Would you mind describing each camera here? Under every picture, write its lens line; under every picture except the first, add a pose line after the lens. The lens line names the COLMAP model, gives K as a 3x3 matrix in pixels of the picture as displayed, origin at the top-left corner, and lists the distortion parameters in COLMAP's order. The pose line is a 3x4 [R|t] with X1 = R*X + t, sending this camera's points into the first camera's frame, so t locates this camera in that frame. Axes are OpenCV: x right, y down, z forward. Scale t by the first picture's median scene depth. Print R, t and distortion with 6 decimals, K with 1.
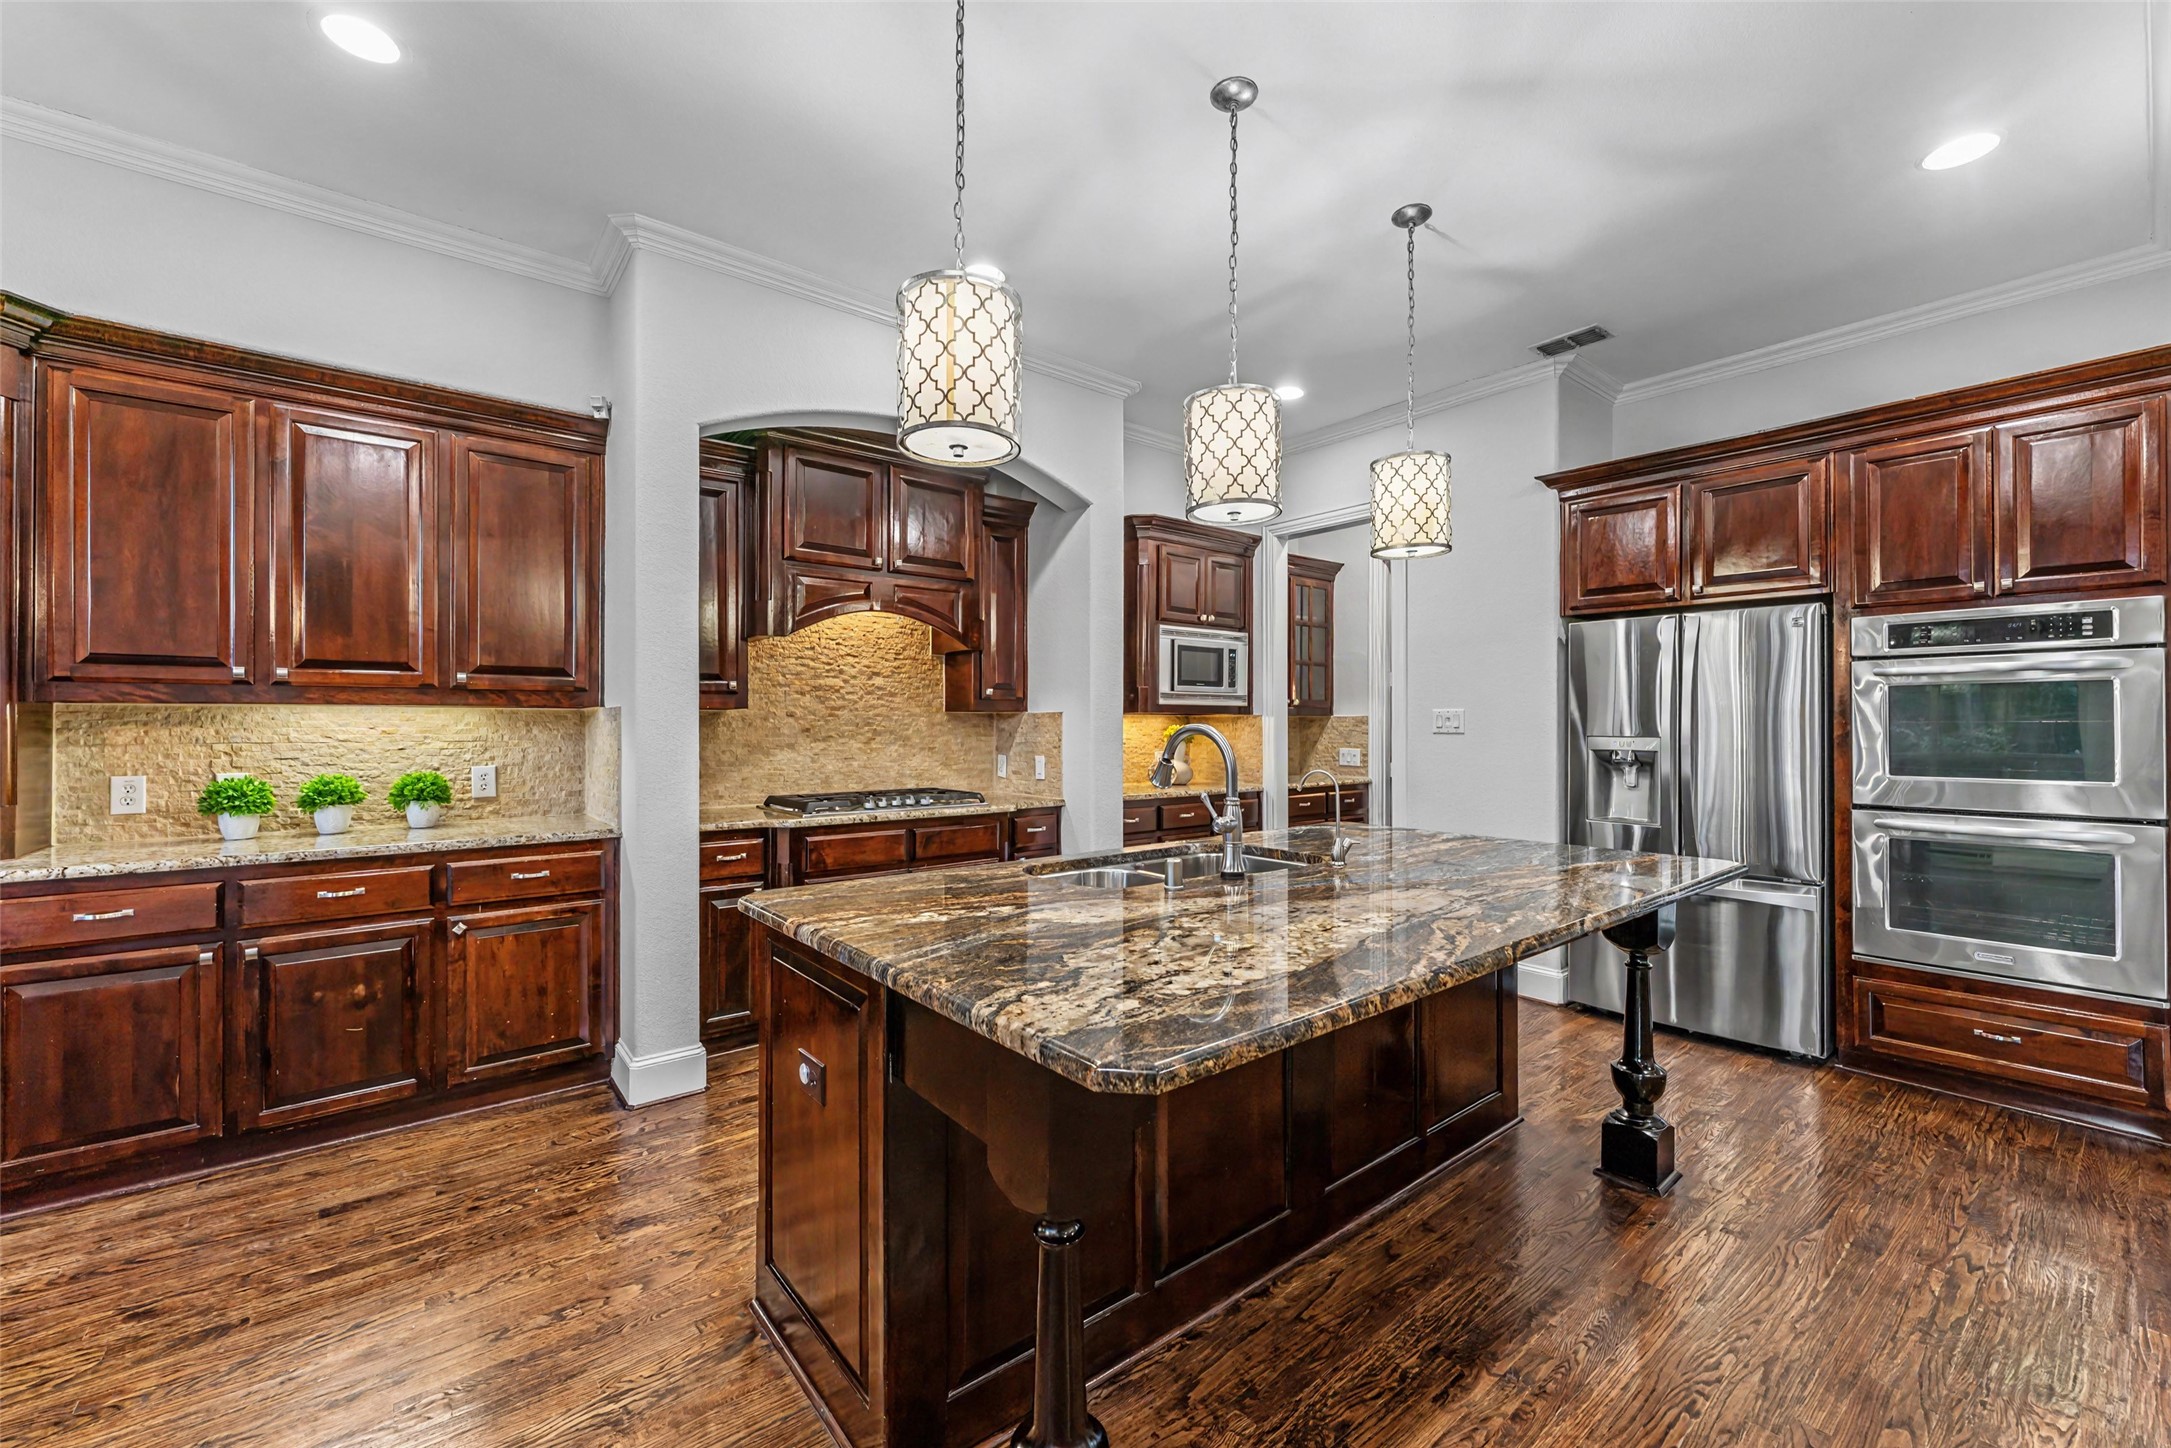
lens RADIAL K [[871.7, 0, 1072.8], [0, 871.7, 712.4], [0, 0, 1]] dist [-0.003825, 0.000093]
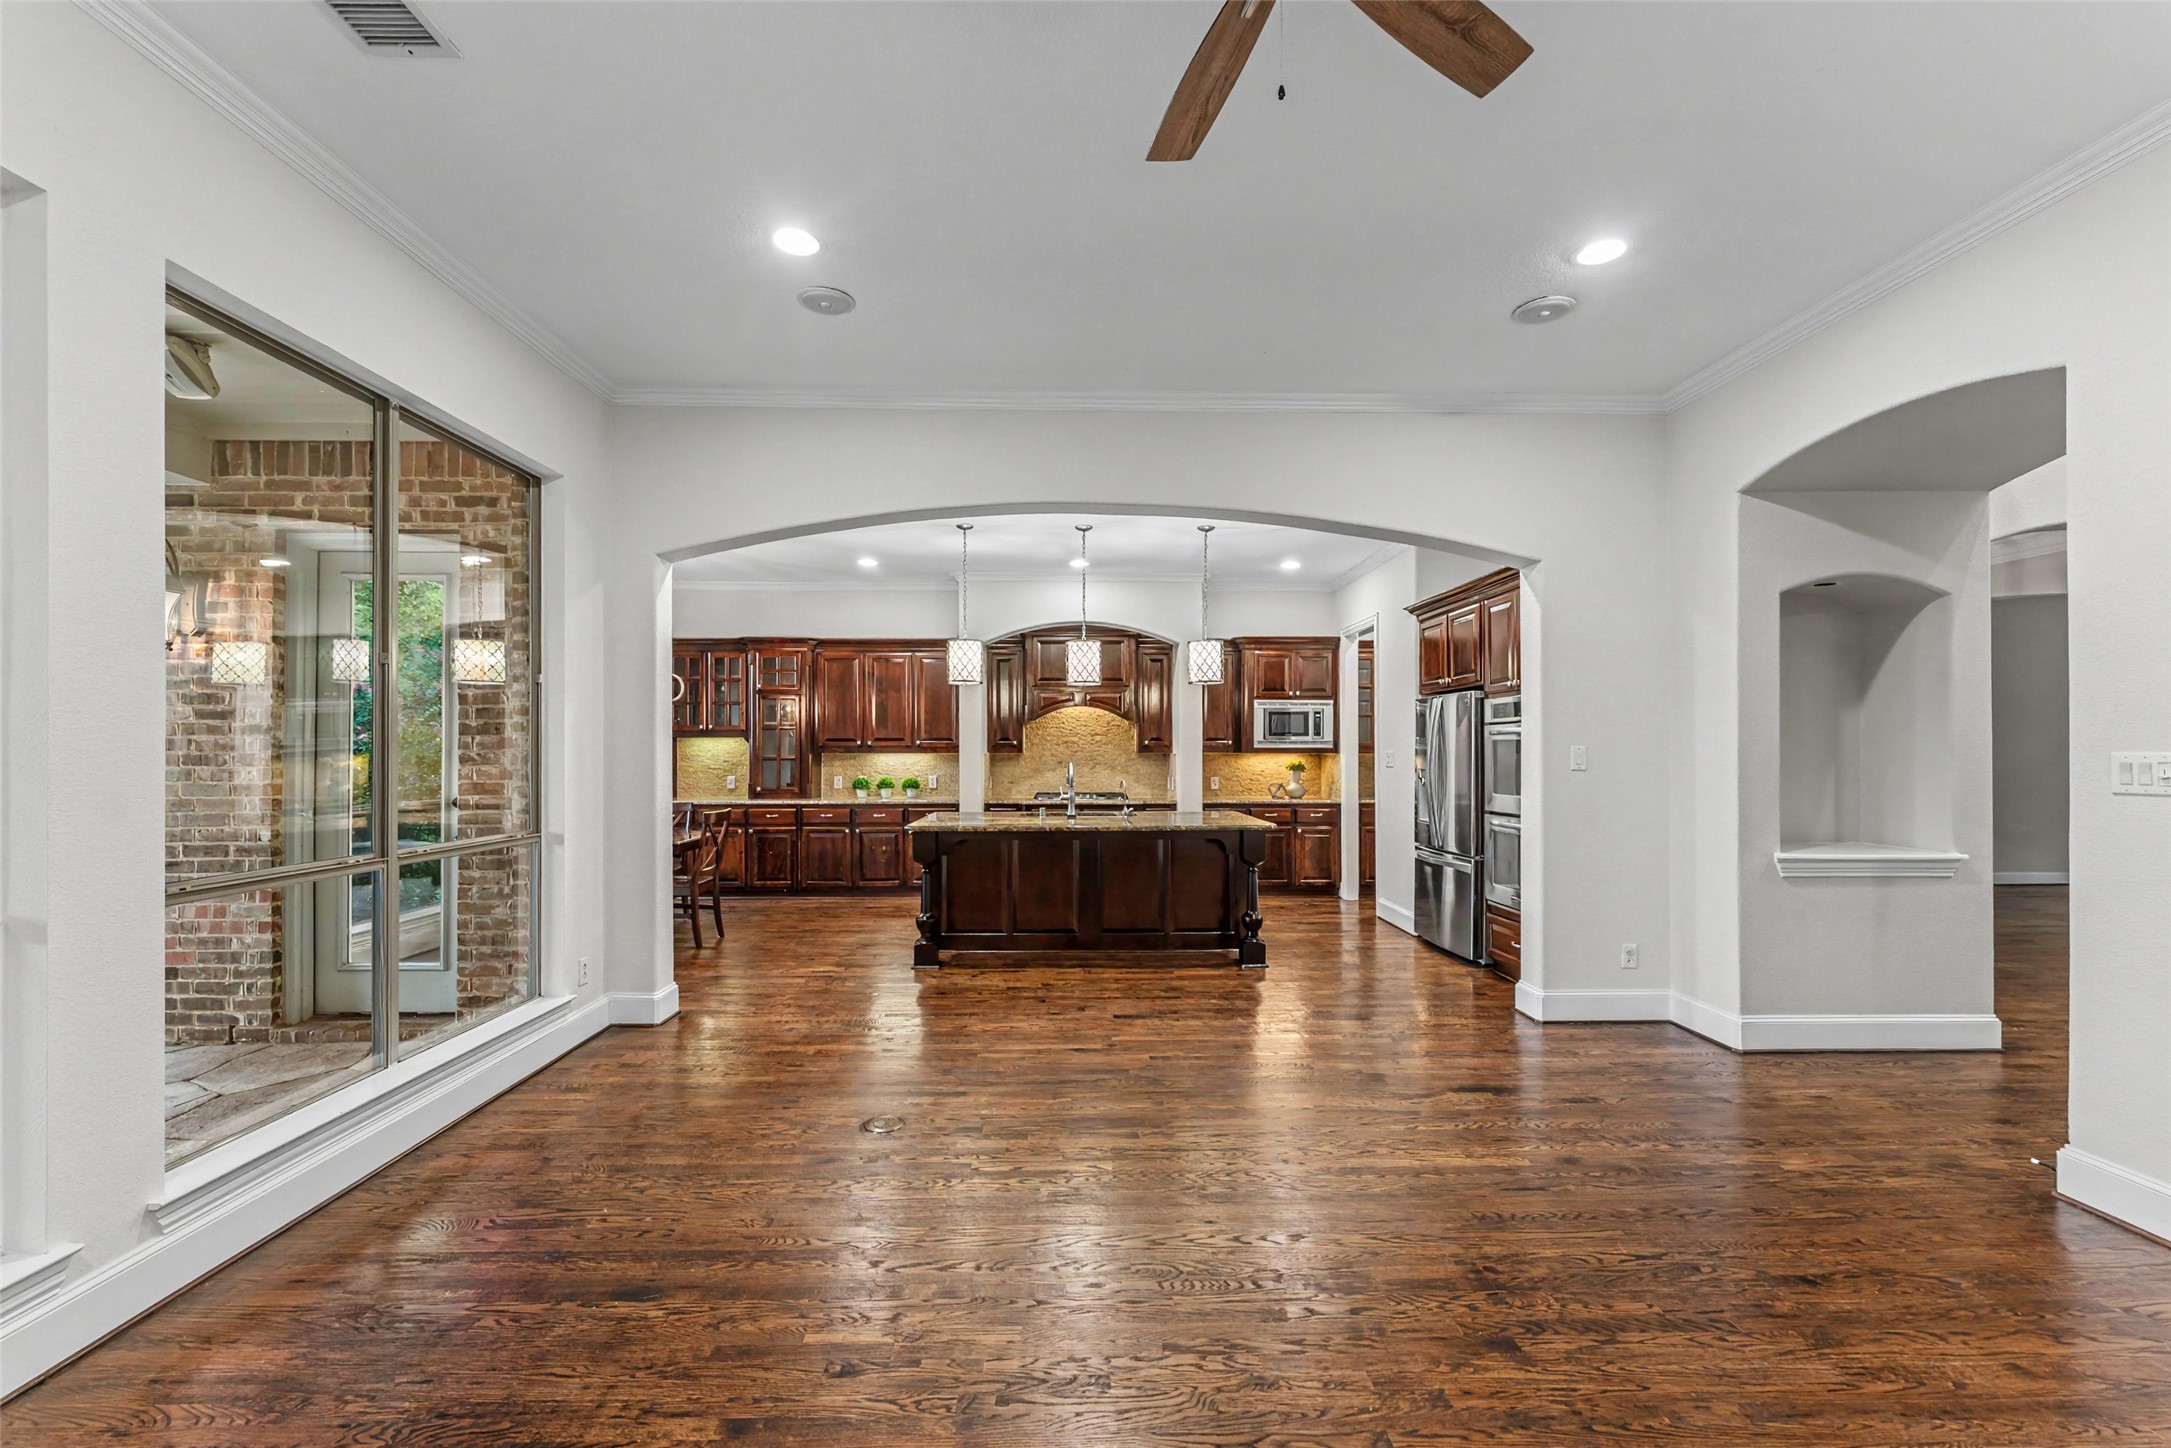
lens RADIAL K [[871.7, 0, 1084.0], [0, 871.7, 735.9], [0, 0, 1]] dist [-0.003825, 0.000093]
pose [[0.781499, -0.010900, -0.623812, 1.096334], [0.009615, 0.999939, -0.005426, -0.032824], [0.623833, -0.001758, 0.781556, -0.634917]]
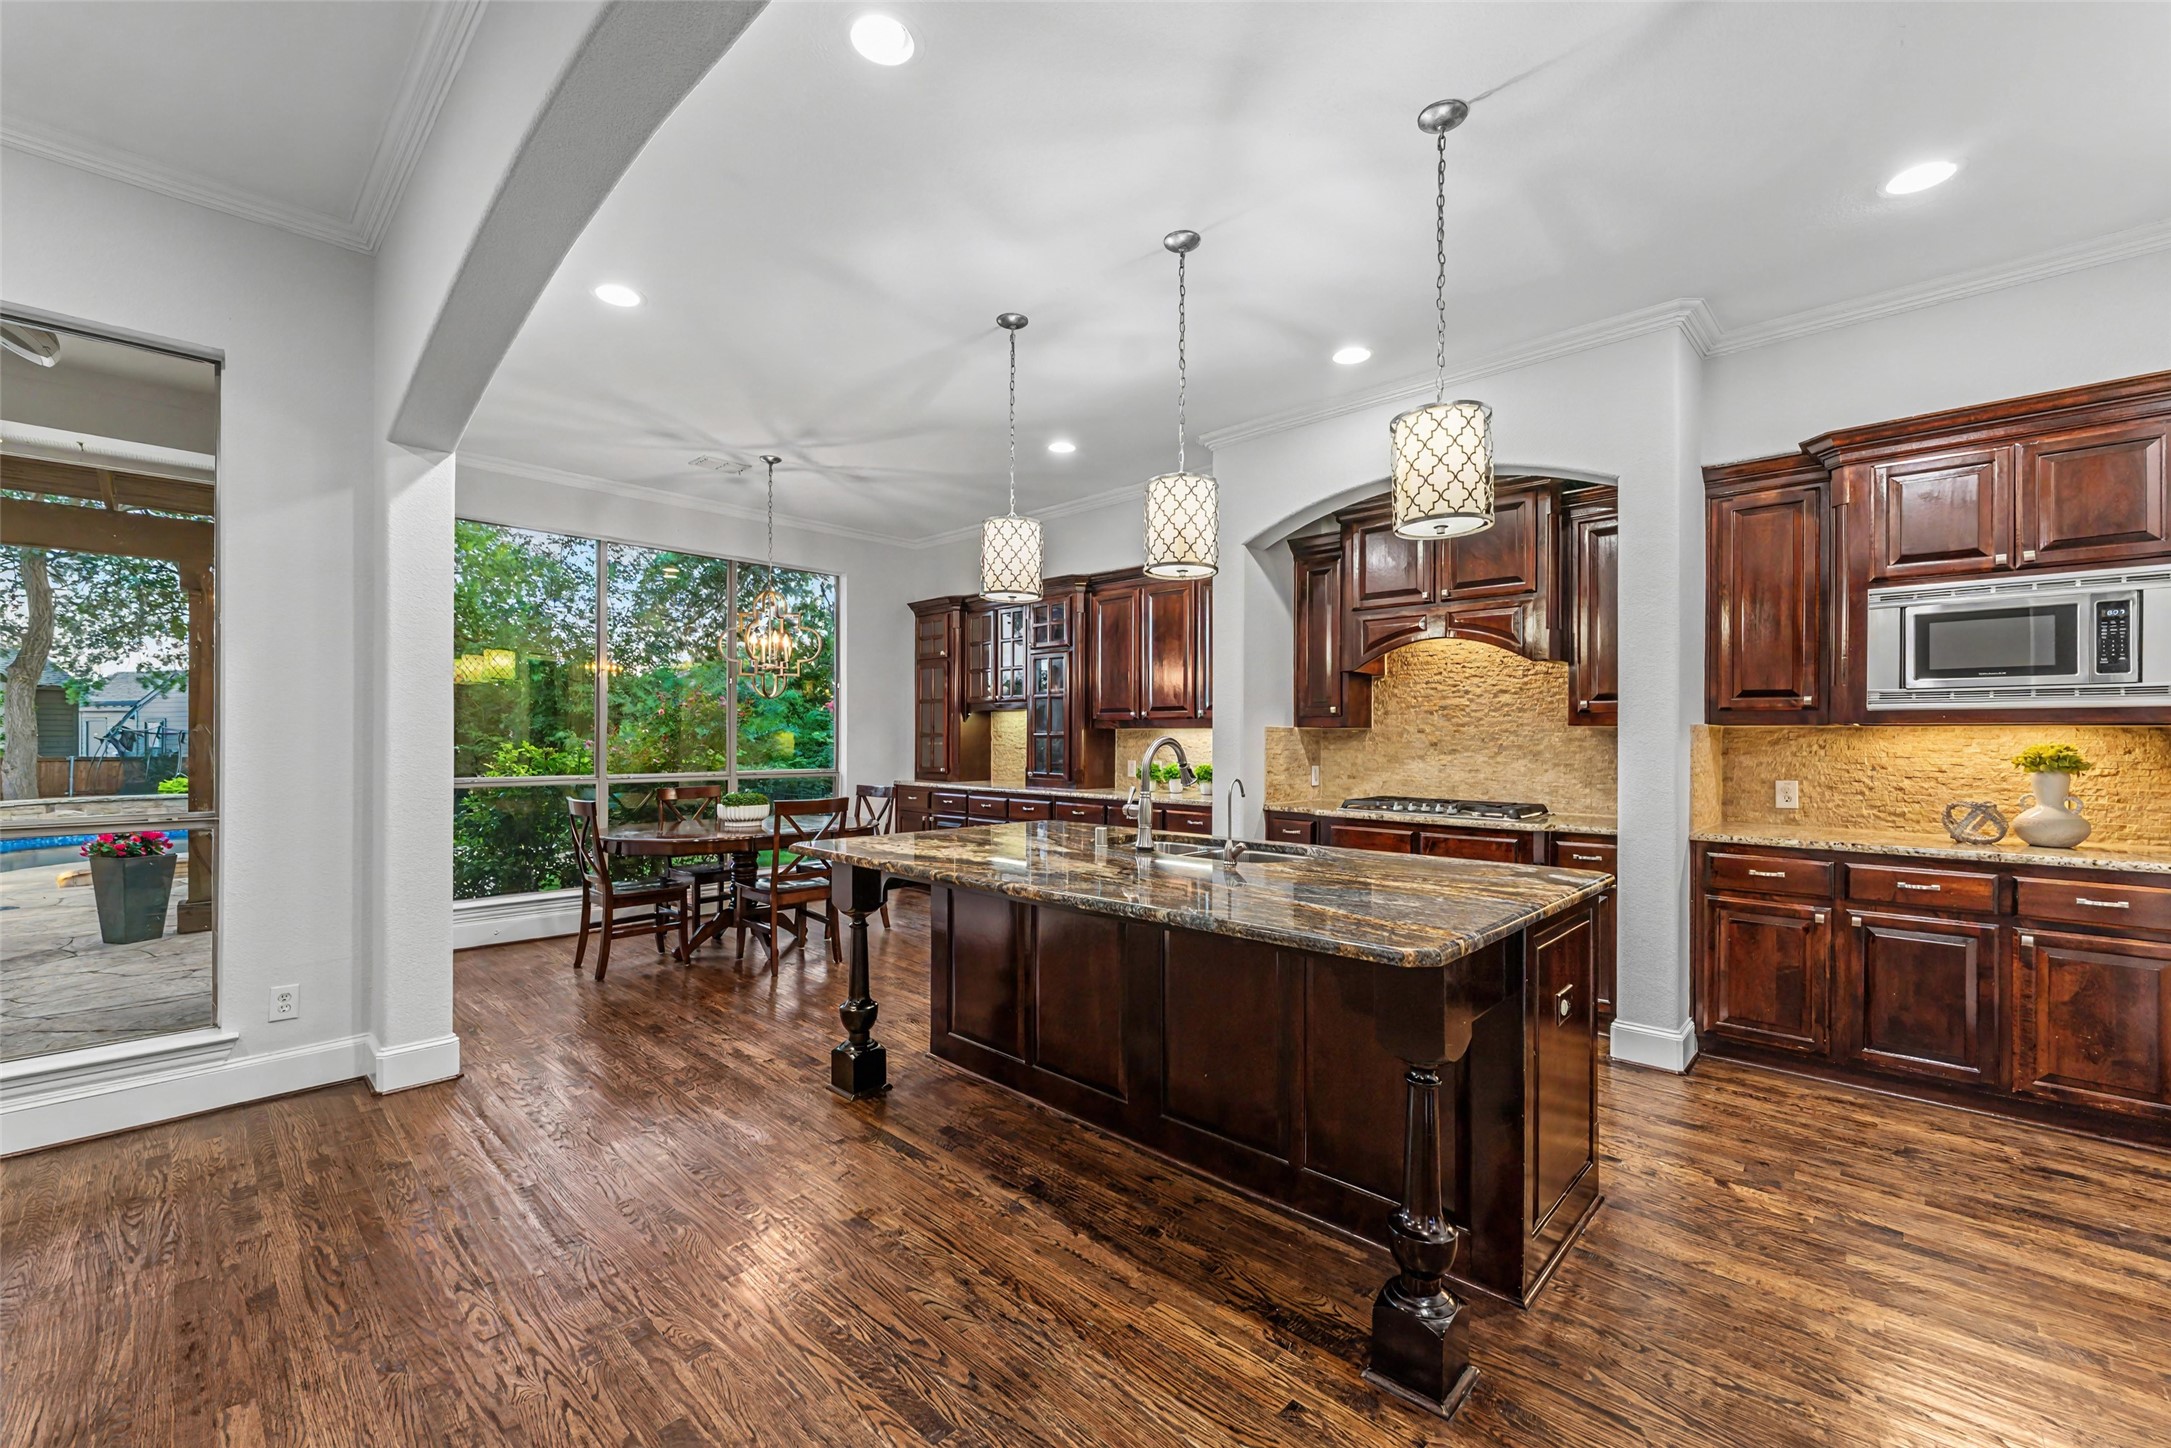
lens RADIAL K [[871.7, 0, 1093.3], [0, 871.7, 734.2], [0, 0, 1]] dist [-0.003825, 0.000093]
pose [[0.126381, -0.002170, -0.991979, 0.831828], [0.012035, 0.999927, -0.000654, 0.002369], [0.991909, -0.011856, 0.126398, 0.414349]]
